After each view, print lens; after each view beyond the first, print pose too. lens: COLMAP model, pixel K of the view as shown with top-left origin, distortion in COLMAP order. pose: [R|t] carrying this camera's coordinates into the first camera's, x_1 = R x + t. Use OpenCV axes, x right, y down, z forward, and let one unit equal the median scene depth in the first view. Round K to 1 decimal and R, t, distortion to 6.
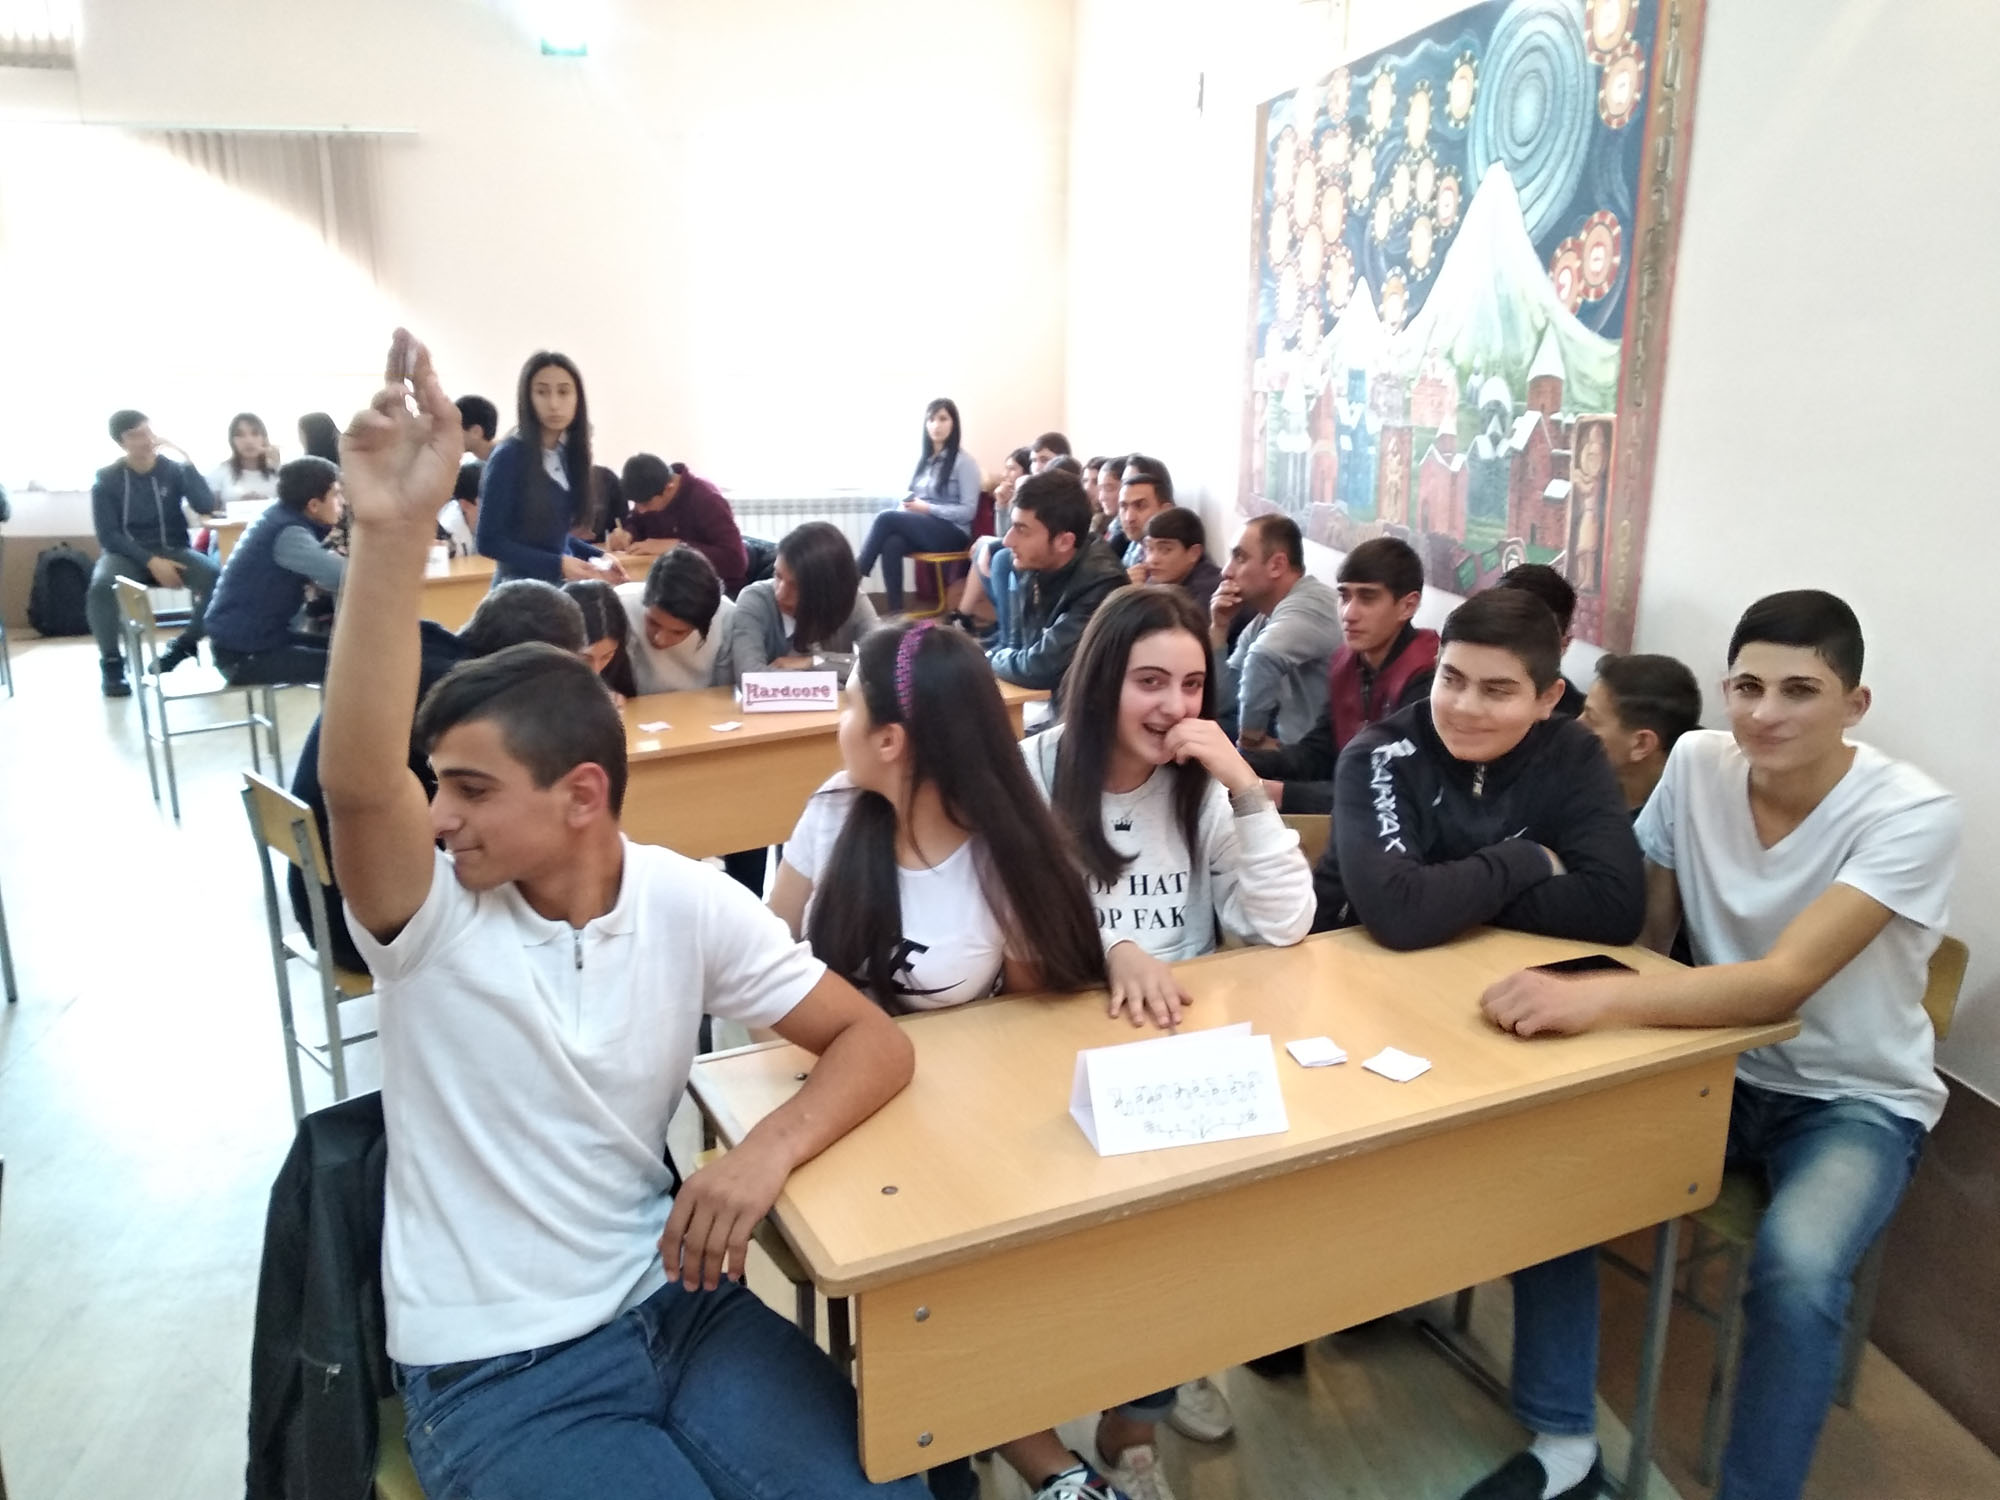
lens RADIAL K [[1491.3, 0, 1018.2], [0, 1491.3, 754.1], [0, 0, 1]] dist [0.002047, -0.004960]
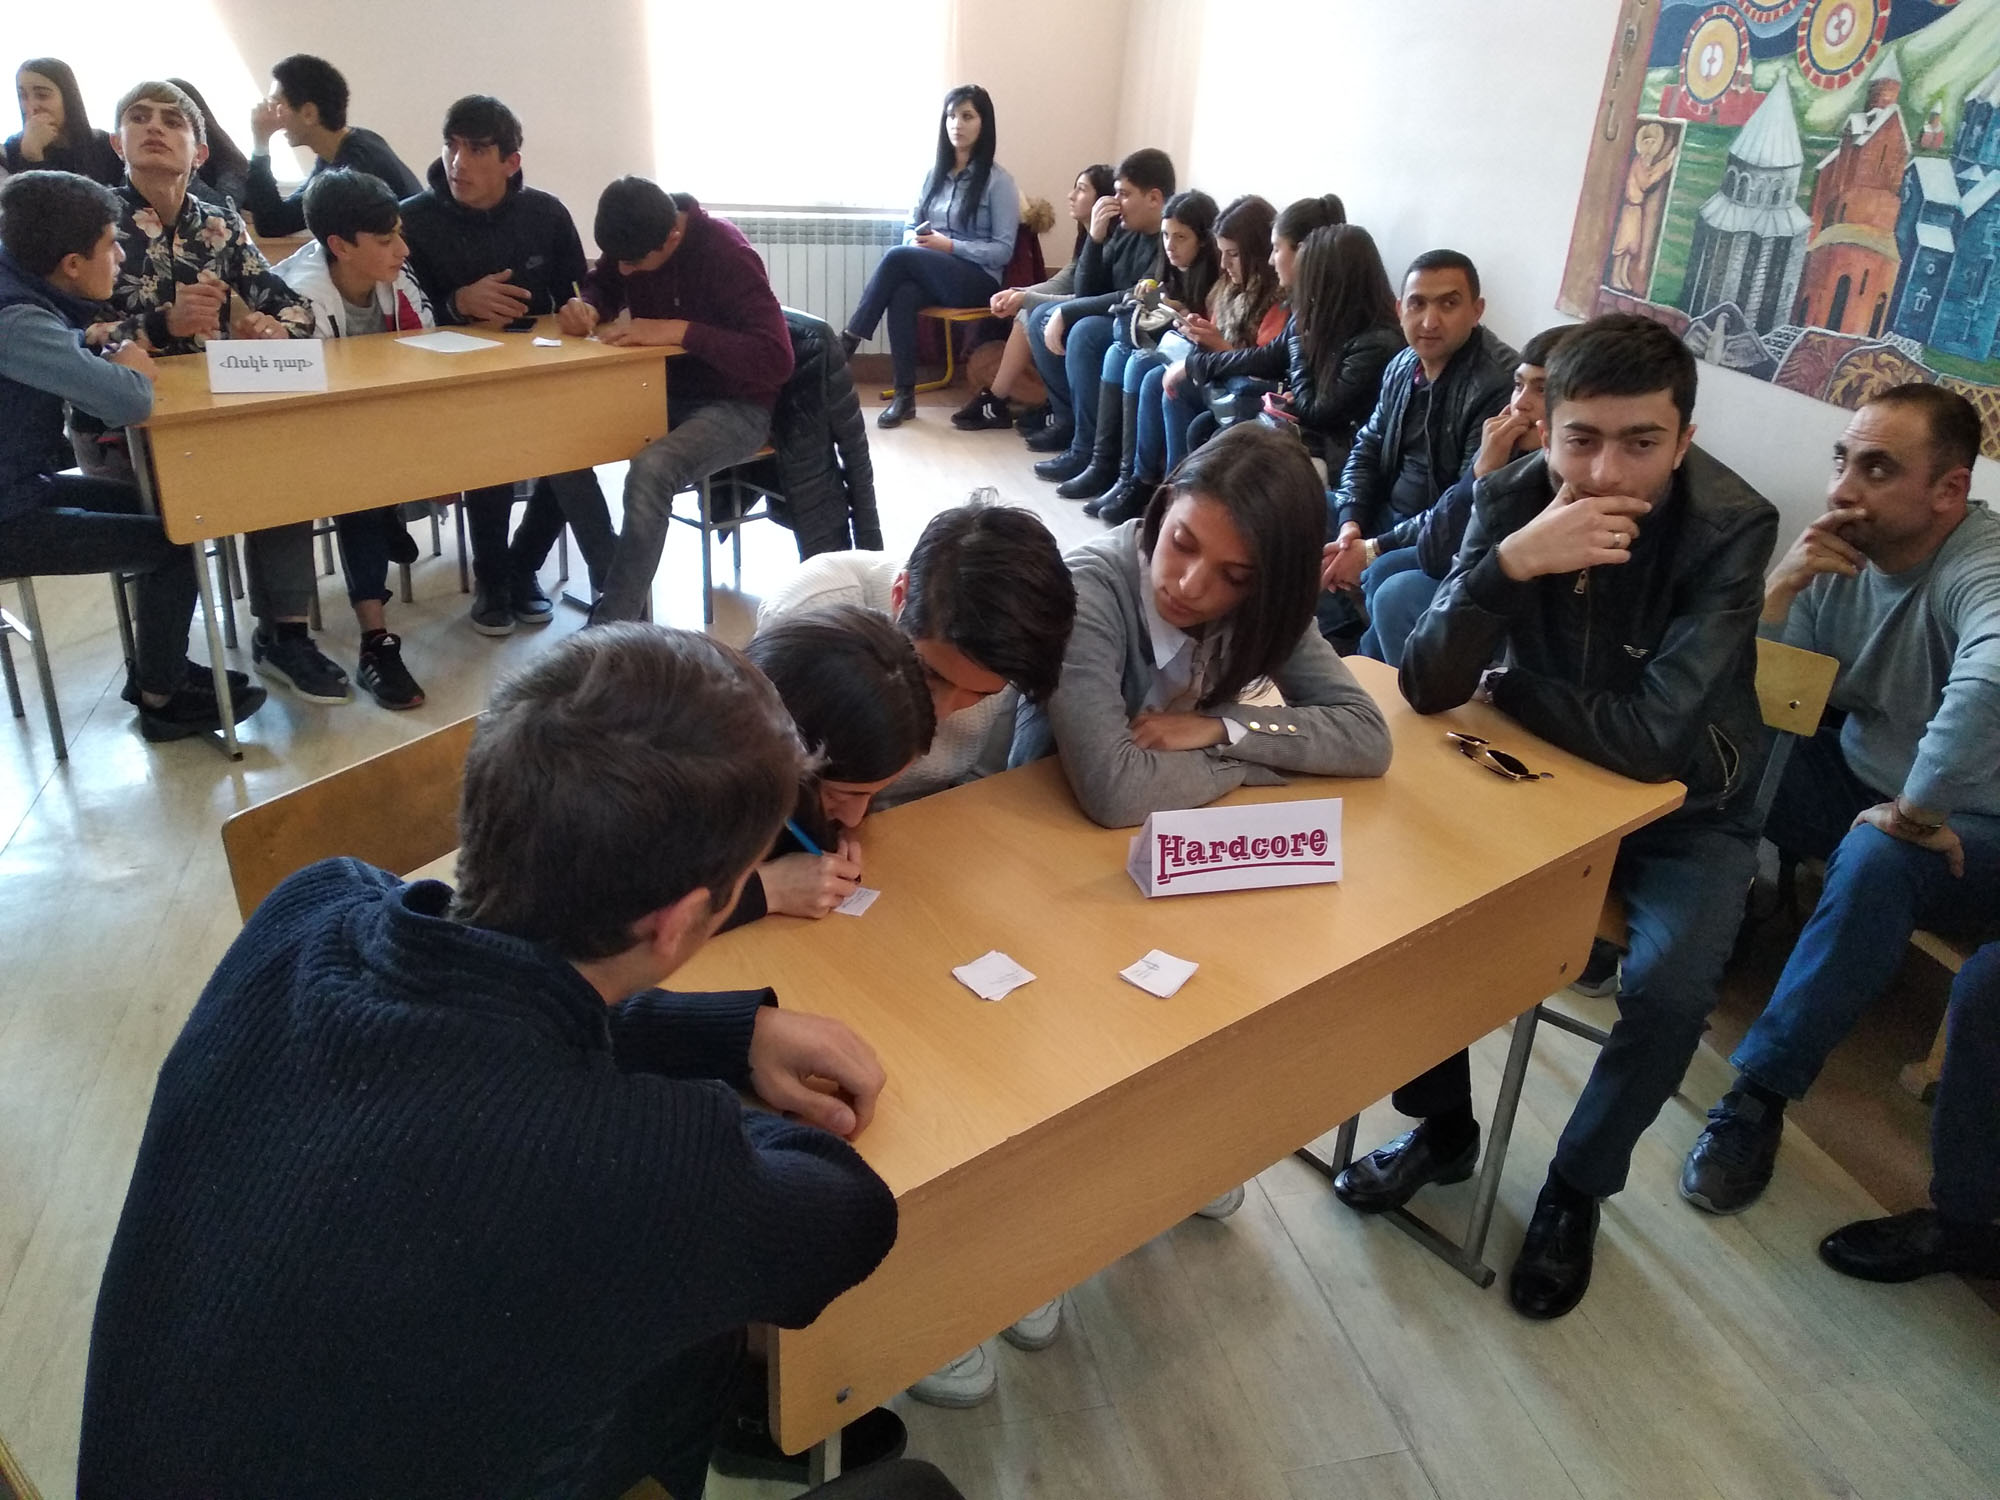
lens RADIAL K [[1491.3, 0, 1018.2], [0, 1491.3, 754.1], [0, 0, 1]] dist [0.002047, -0.004960]
pose [[0.994196, -0.001637, 0.107568, -0.107139], [-0.019400, 0.980763, 0.194235, -0.061710], [-0.105817, -0.195195, 0.975039, 0.227590]]
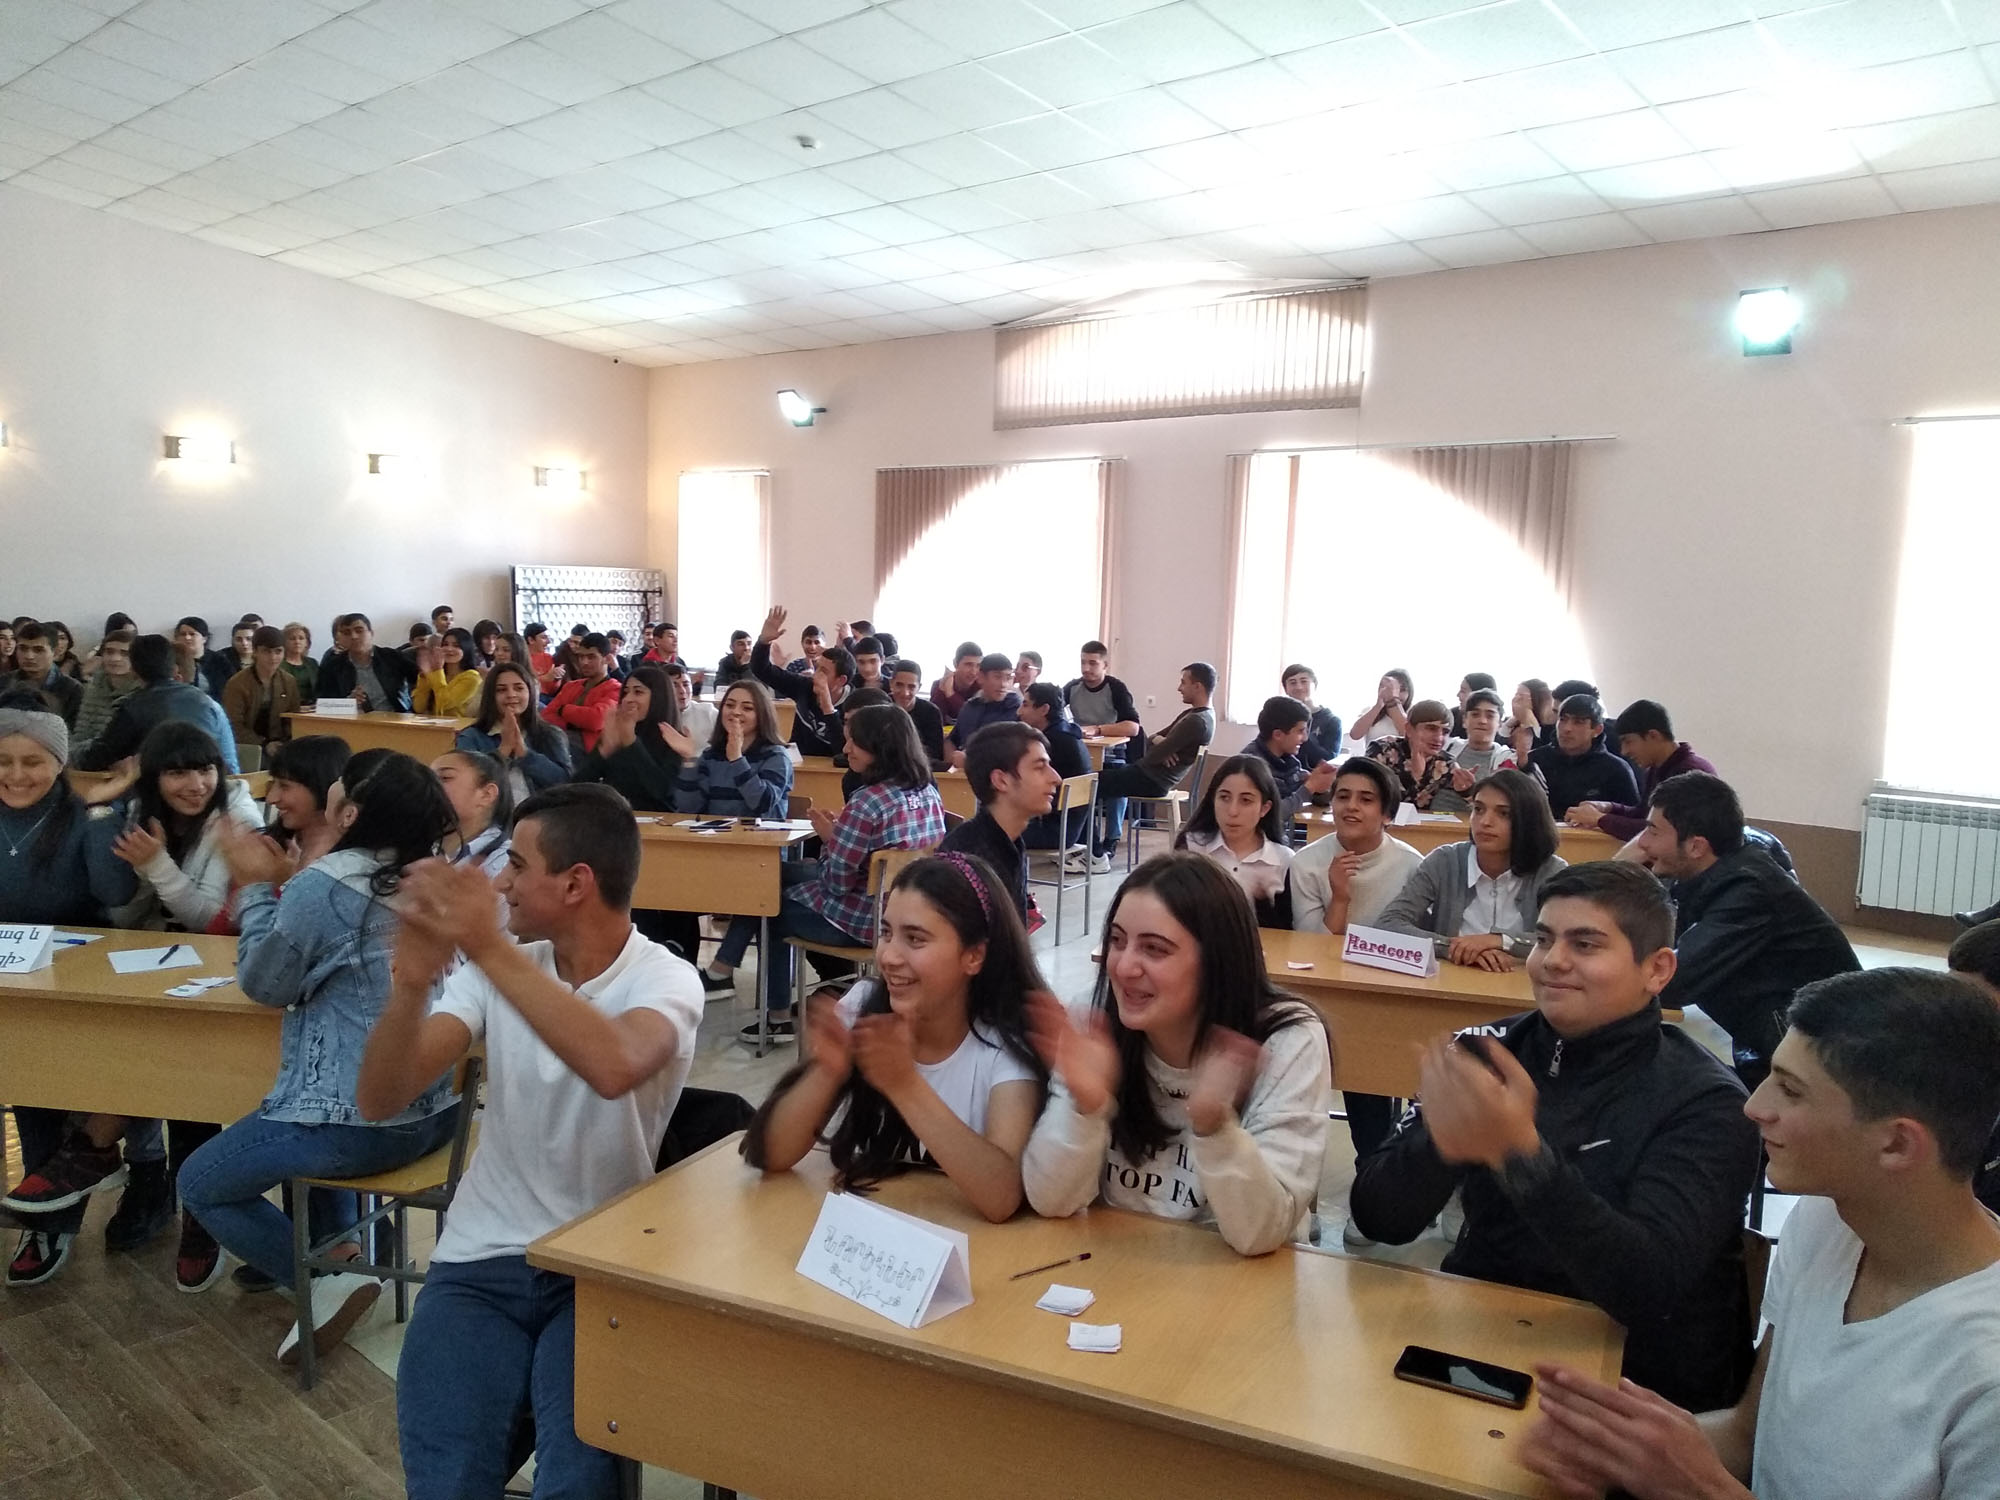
lens RADIAL K [[1491.3, 0, 1018.2], [0, 1491.3, 754.1], [0, 0, 1]] dist [0.002047, -0.004960]
pose [[0.651258, 0.092701, -0.753173, 0.176476], [-0.229171, 0.970196, -0.078748, -0.013326], [0.723426, 0.223891, 0.653091, 0.044952]]
